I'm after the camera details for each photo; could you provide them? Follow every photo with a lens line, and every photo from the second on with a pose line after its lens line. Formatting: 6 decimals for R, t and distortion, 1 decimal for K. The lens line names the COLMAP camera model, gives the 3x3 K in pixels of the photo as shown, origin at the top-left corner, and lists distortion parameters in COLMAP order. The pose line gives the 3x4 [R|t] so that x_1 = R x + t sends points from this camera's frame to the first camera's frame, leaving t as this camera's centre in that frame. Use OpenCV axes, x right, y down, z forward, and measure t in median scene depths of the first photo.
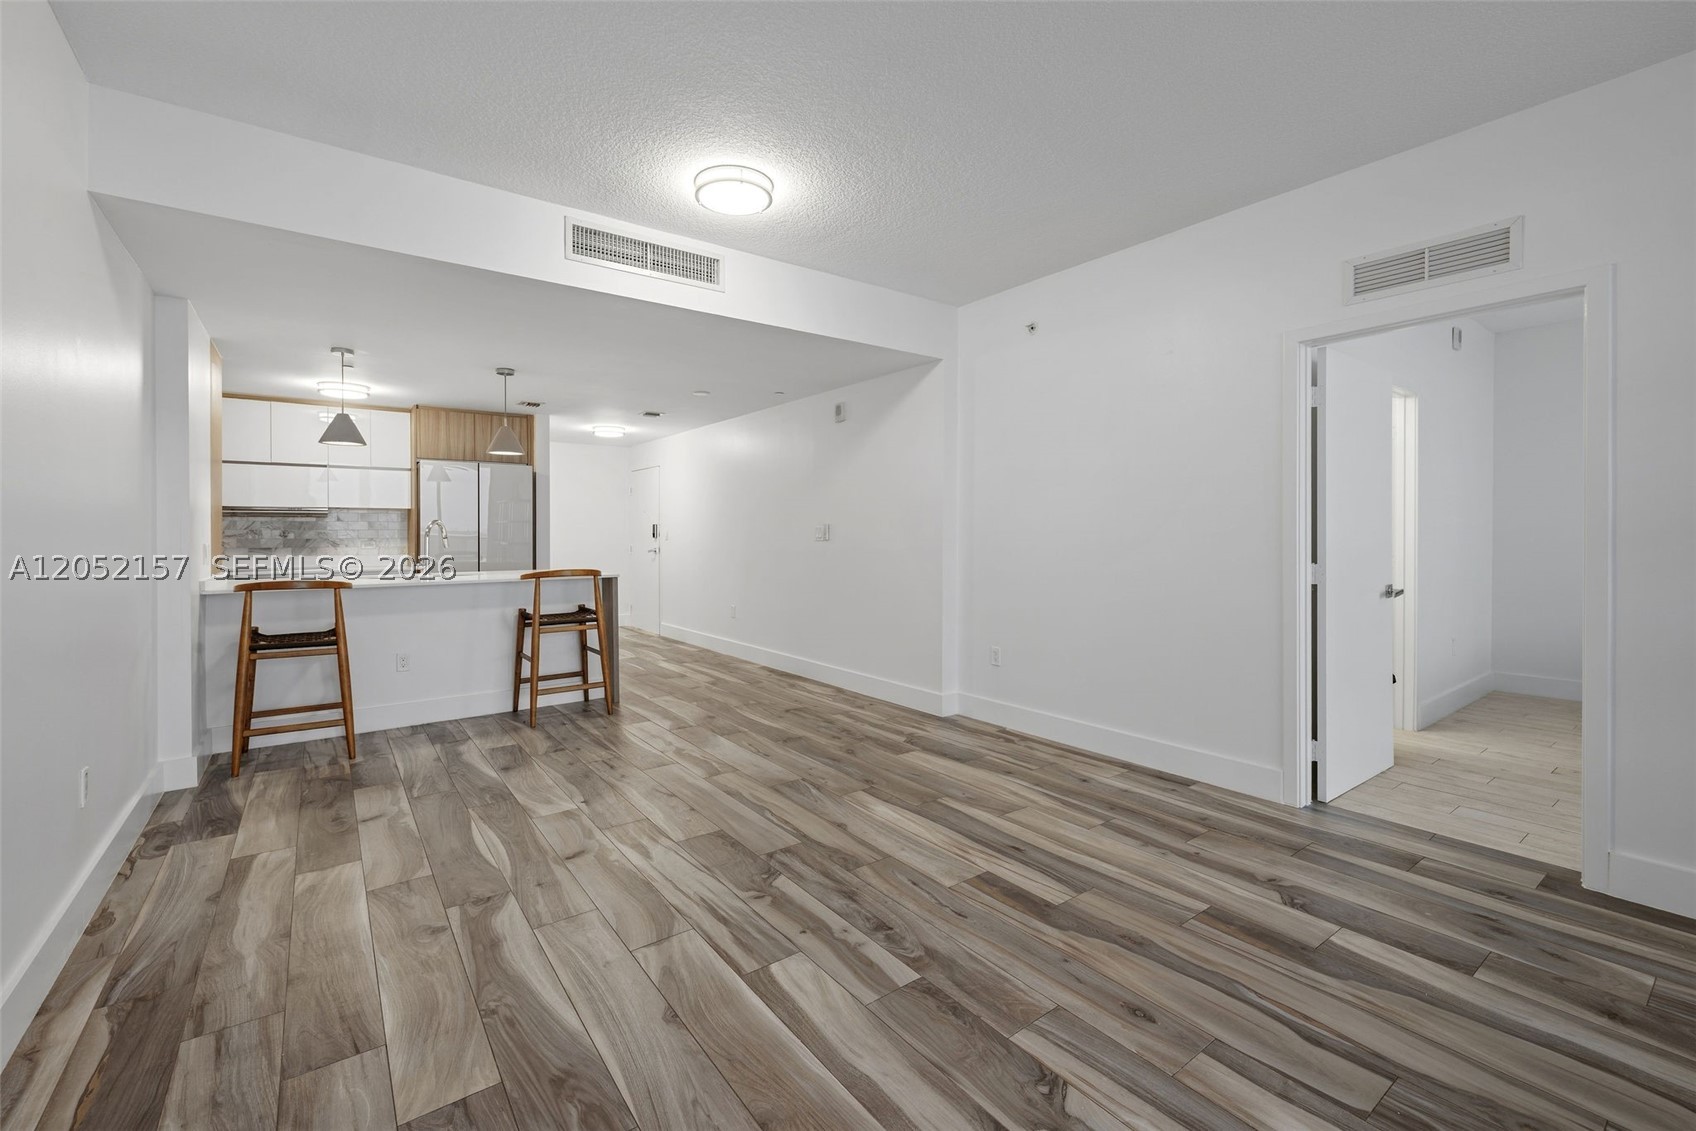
lens RADIAL K [[719.6, 0, 846.9], [0, 719.6, 546.6], [0, 0, 1]] dist [-0.003114, 0.000029]
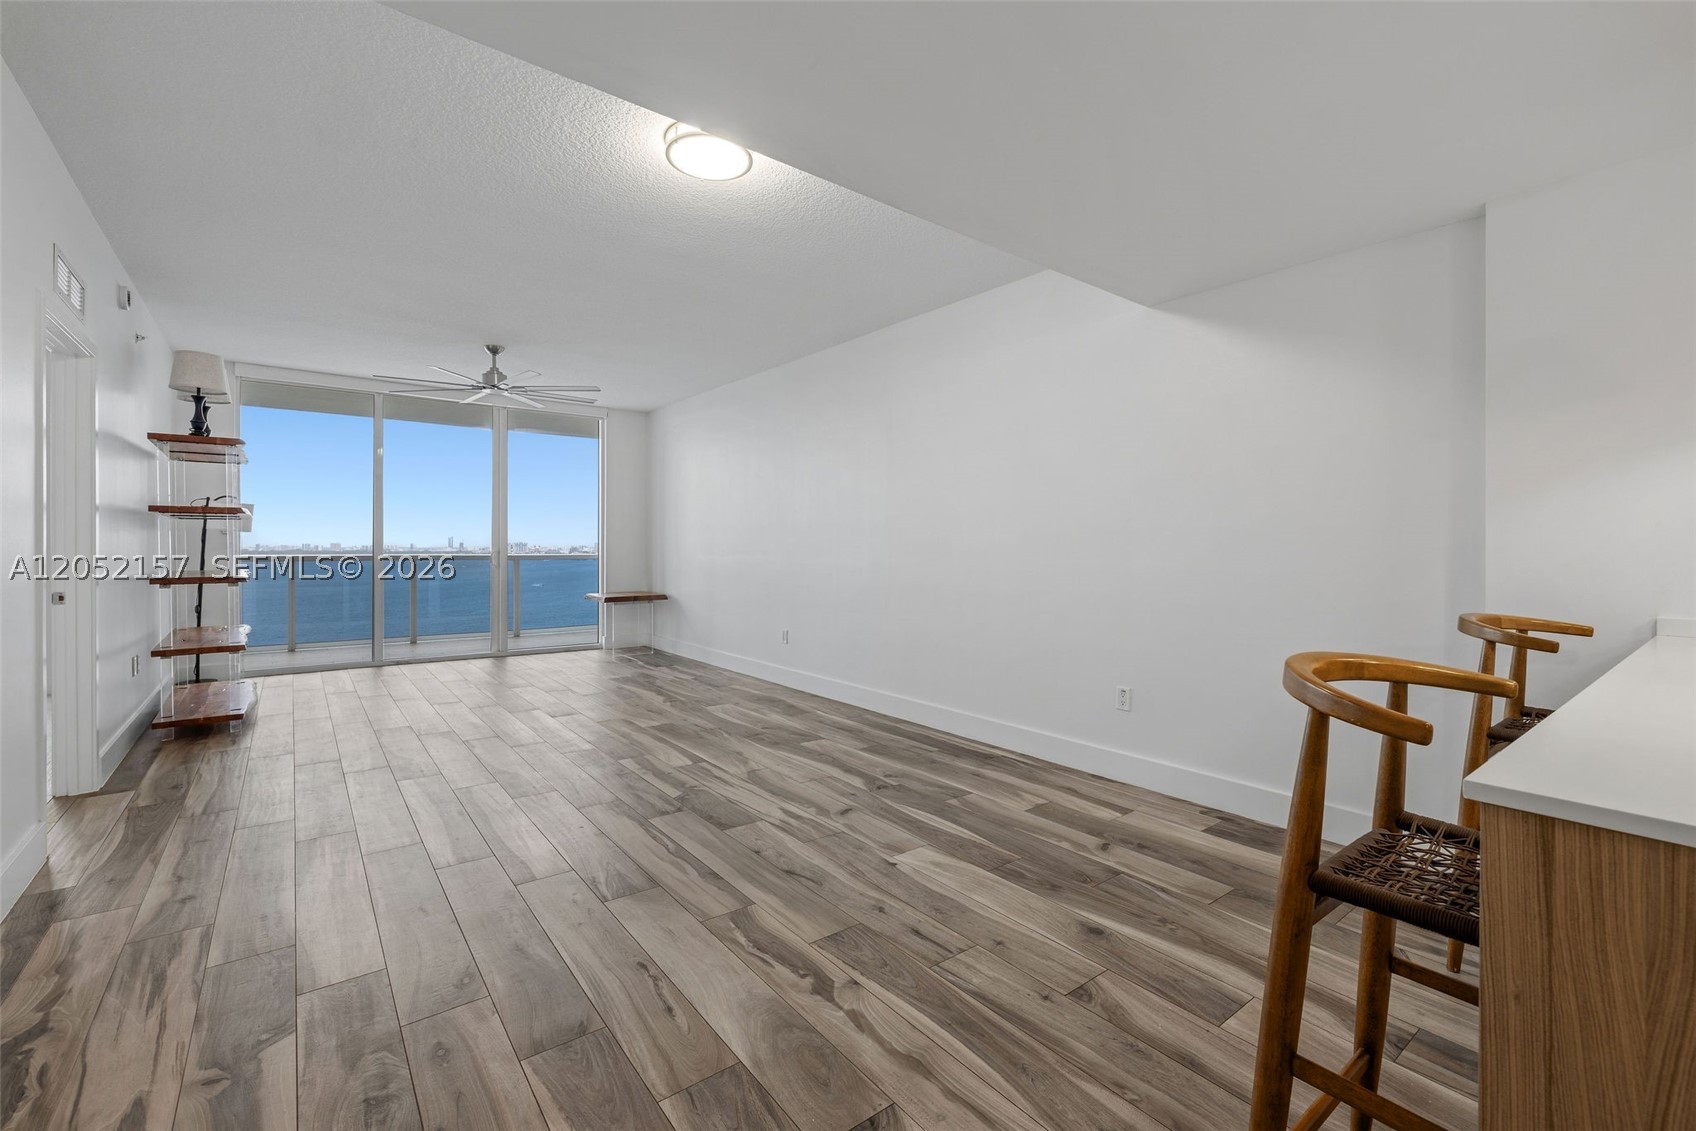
lens RADIAL K [[719.6, 0, 837.6], [0, 719.6, 549.2], [0, 0, 1]] dist [-0.003114, 0.000029]
pose [[-0.999912, -0.001197, -0.013235, -0.288137], [-0.001500, 0.999737, 0.022890, -0.021035], [0.013204, 0.022907, -0.999650, 1.790609]]
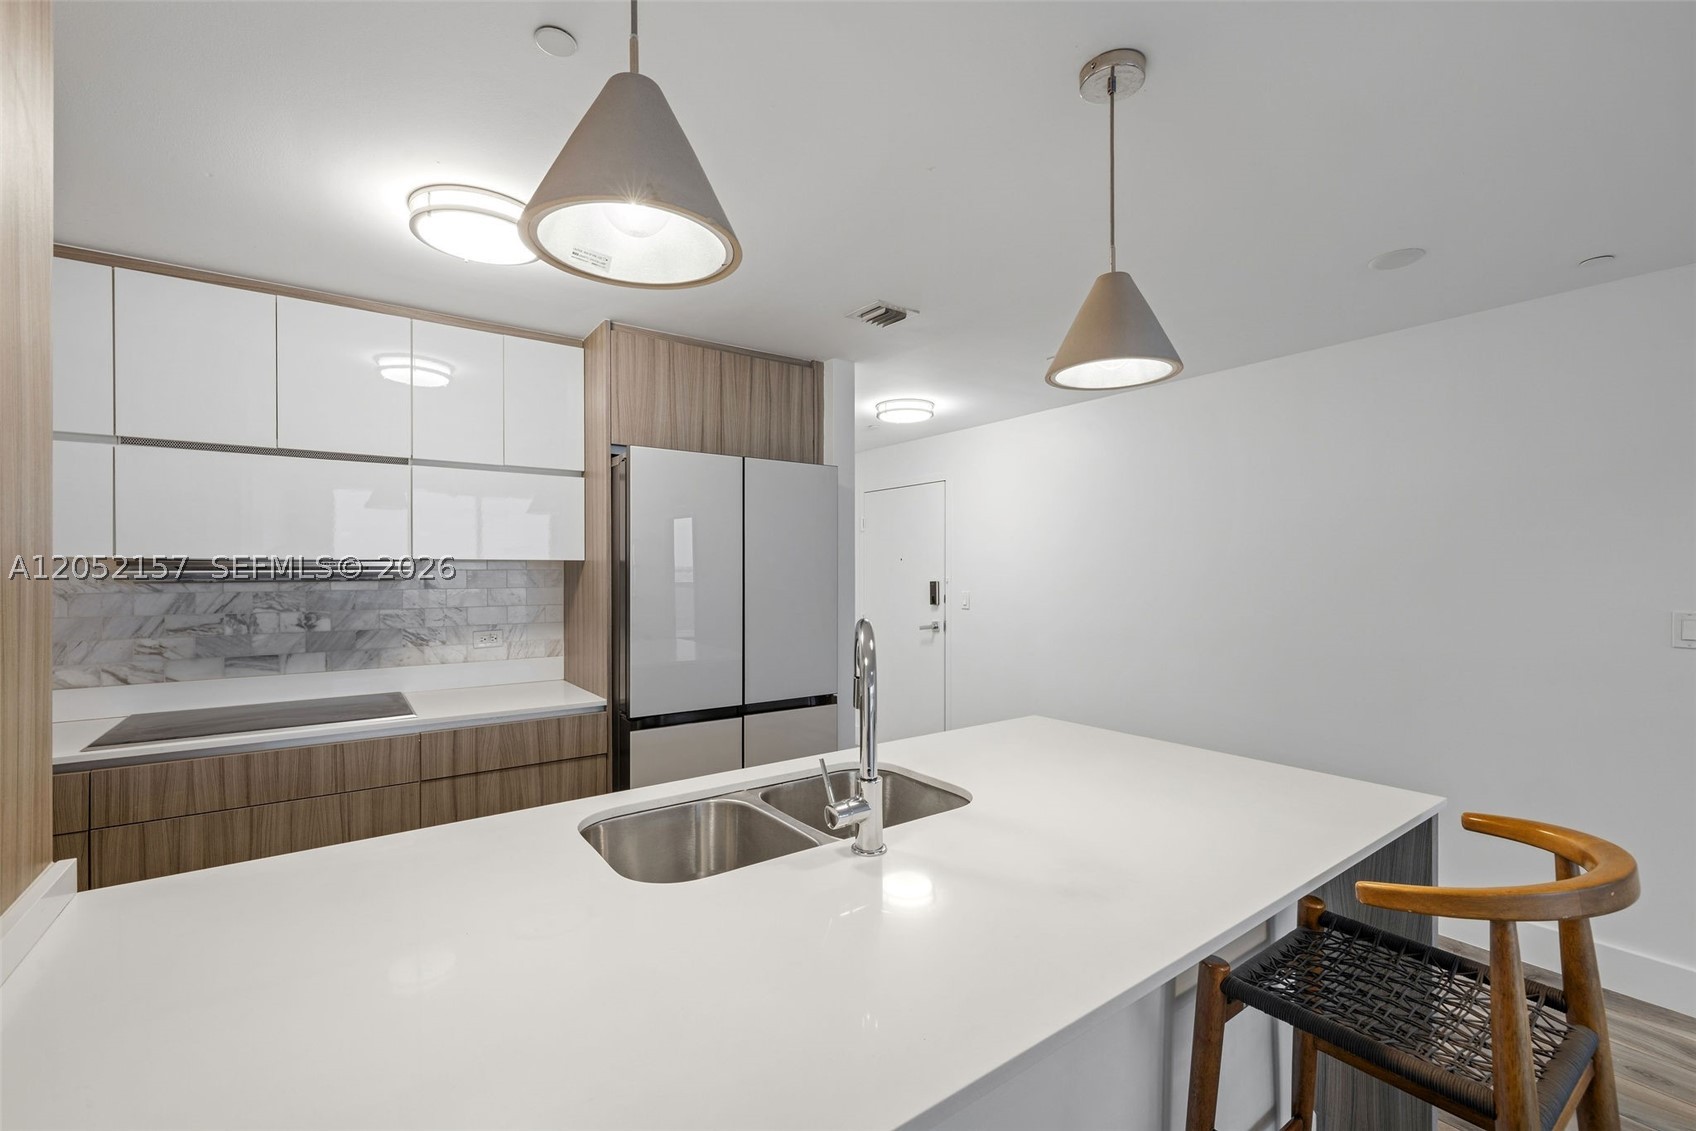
lens RADIAL K [[719.6, 0, 832.7], [0, 719.6, 575.0], [0, 0, 1]] dist [-0.003114, 0.000029]
pose [[0.999527, 0.000093, -0.030751, -0.868906], [-0.000430, 0.999940, -0.010946, -0.077436], [0.030748, 0.010954, 0.999467, 1.104072]]
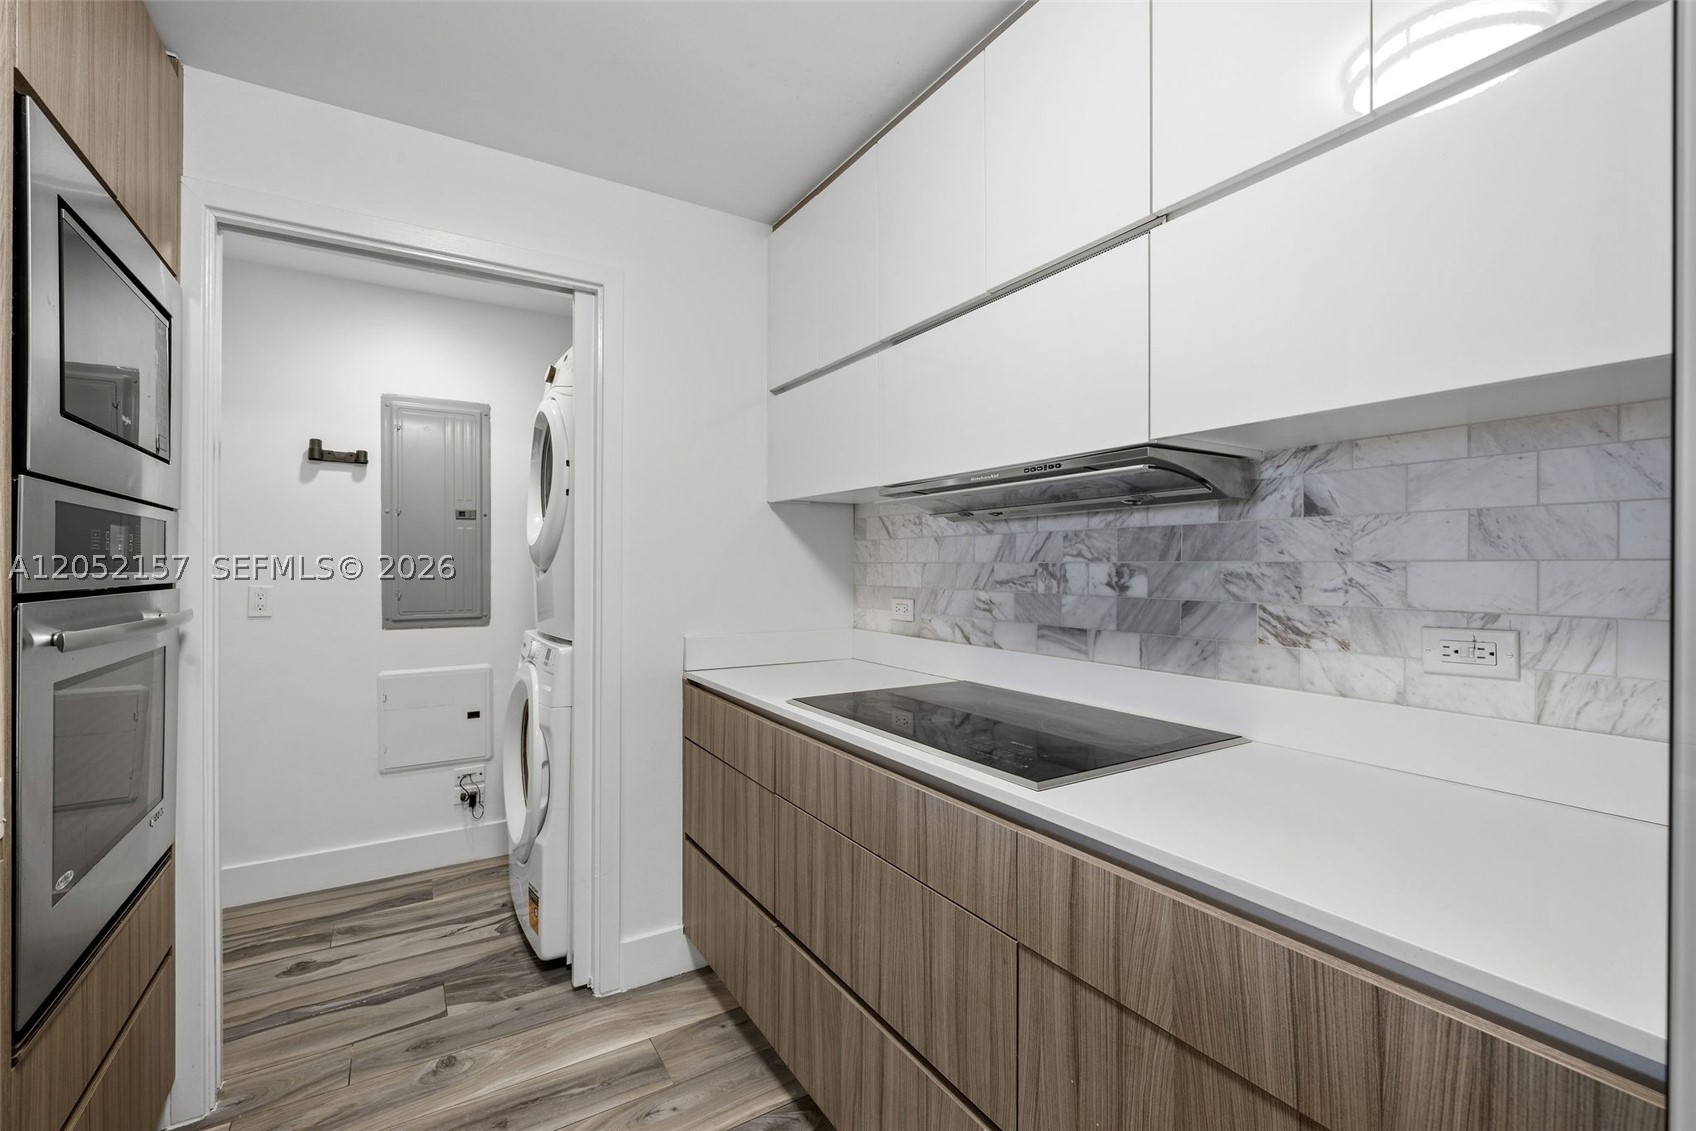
lens RADIAL K [[719.6, 0, 834.0], [0, 719.6, 567.5], [0, 0, 1]] dist [-0.003114, 0.000029]
pose [[-0.088504, 0.003061, -0.996071, -0.990048], [-0.020294, 0.999782, 0.004875, -0.039208], [0.995869, 0.020646, -0.088422, 1.758727]]
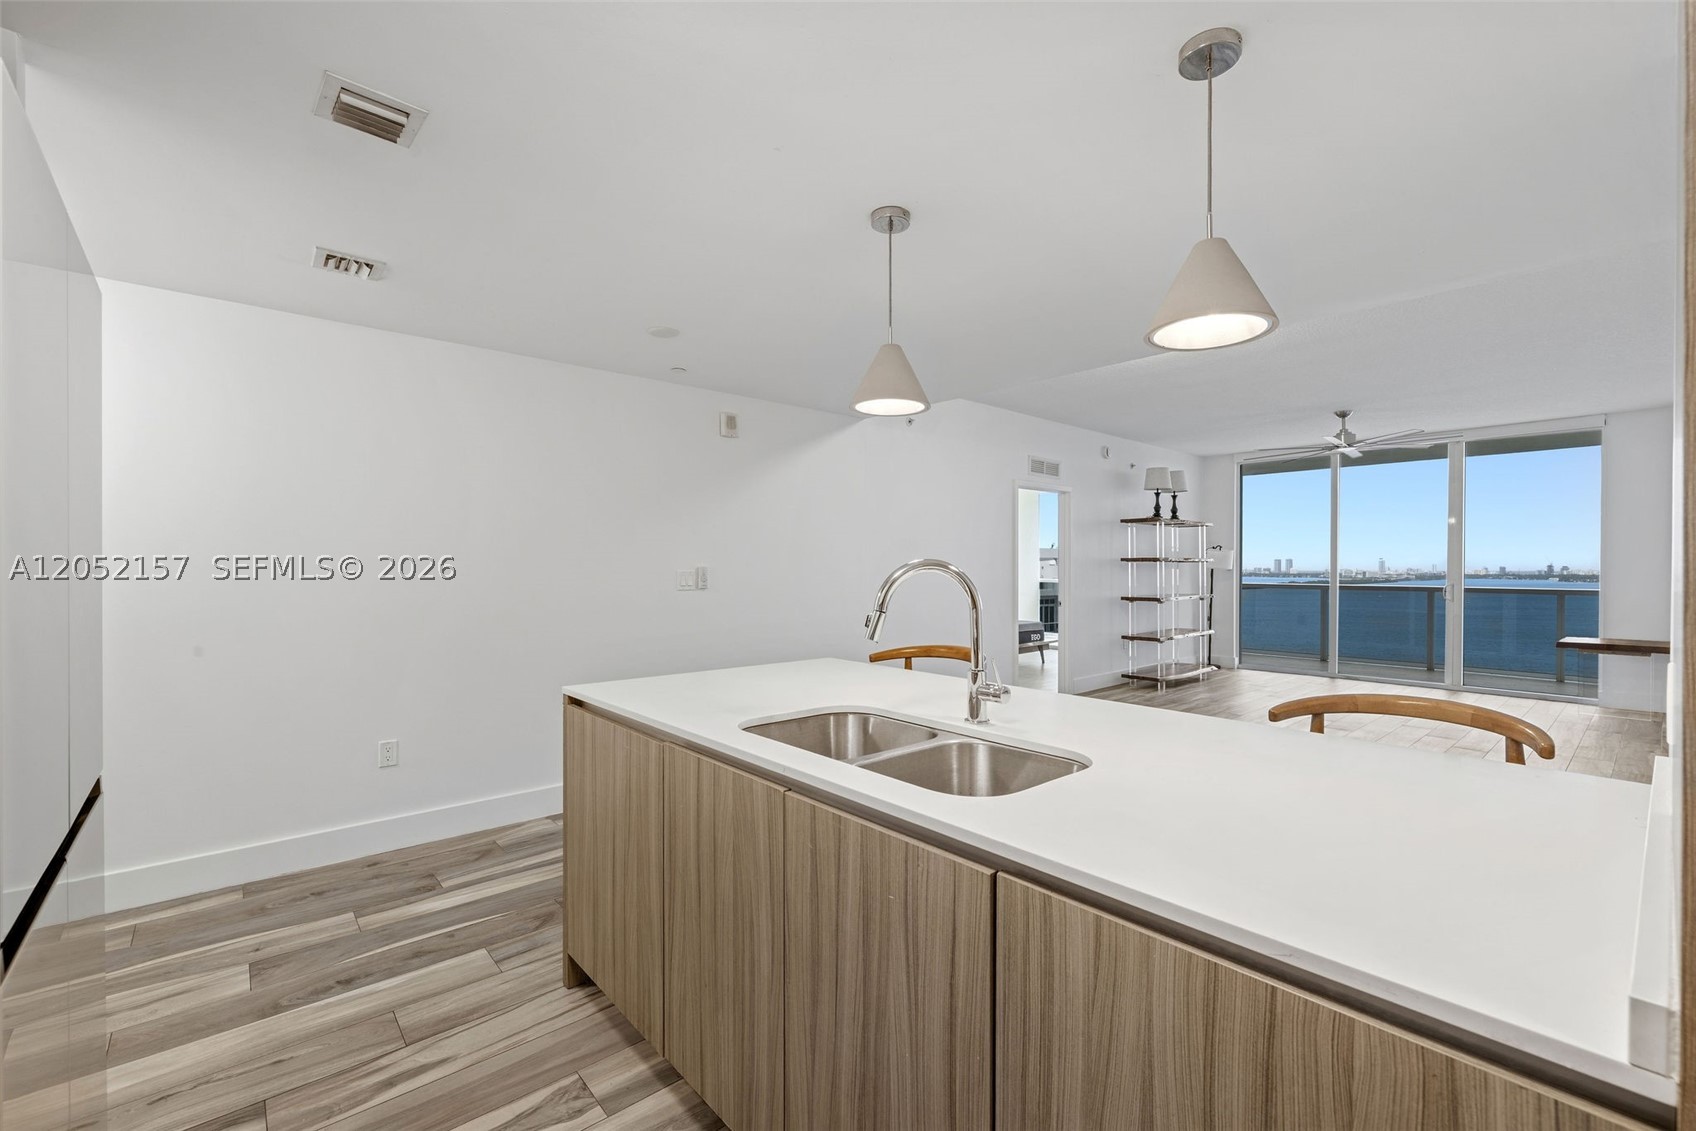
lens RADIAL K [[719.6, 0, 845.2], [0, 719.6, 573.2], [0, 0, 1]] dist [-0.003114, 0.000029]
pose [[-0.084443, -0.007797, 0.996398, -1.378001], [0.016146, 0.999827, 0.009192, -0.053040], [-0.996298, 0.016864, -0.084302, 1.616405]]
